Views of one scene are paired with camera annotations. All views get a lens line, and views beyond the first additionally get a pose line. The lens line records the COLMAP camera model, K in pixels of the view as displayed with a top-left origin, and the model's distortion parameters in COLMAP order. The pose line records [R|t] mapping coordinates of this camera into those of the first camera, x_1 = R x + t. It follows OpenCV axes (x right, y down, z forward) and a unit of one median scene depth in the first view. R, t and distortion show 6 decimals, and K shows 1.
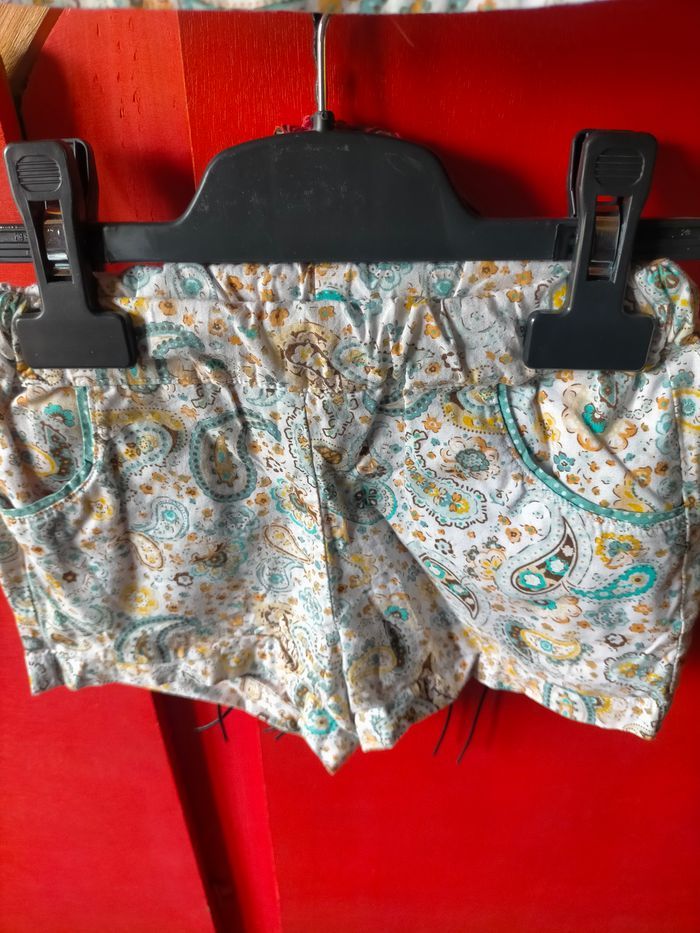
lens RADIAL K [[658.1, 0, 350.0], [0, 658.1, 466.5], [0, 0, 1]] dist [0.072492, -0.166607]
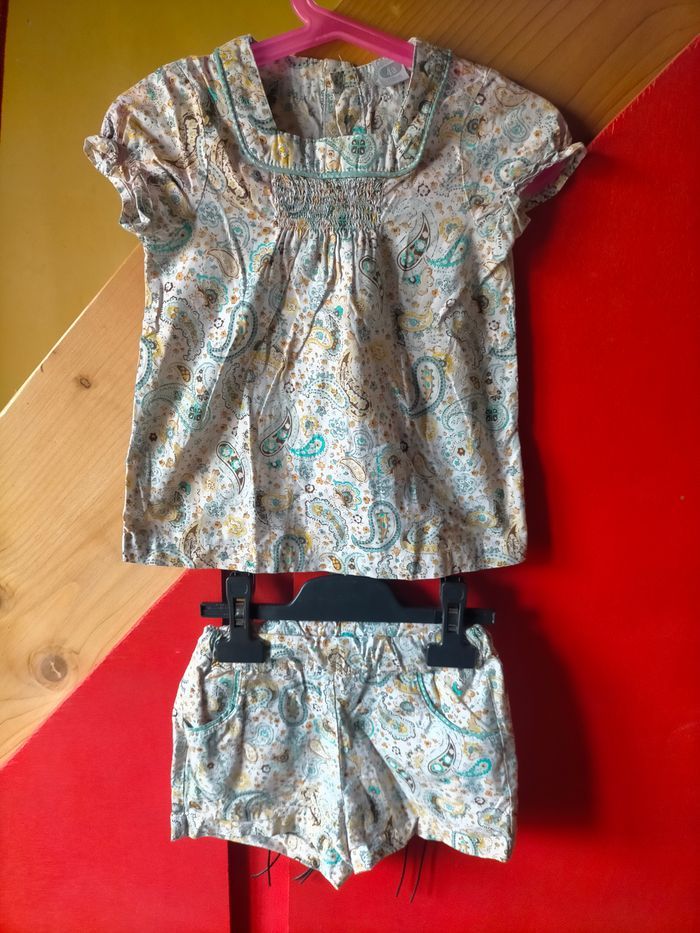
lens RADIAL K [[658.1, 0, 350.0], [0, 658.1, 466.5], [0, 0, 1]] dist [0.072492, -0.166607]
pose [[0.999159, 0.026518, 0.031274, -0.092616], [-0.014029, 0.937780, -0.346945, 0.008152], [-0.038528, 0.346215, 0.937364, -1.256914]]
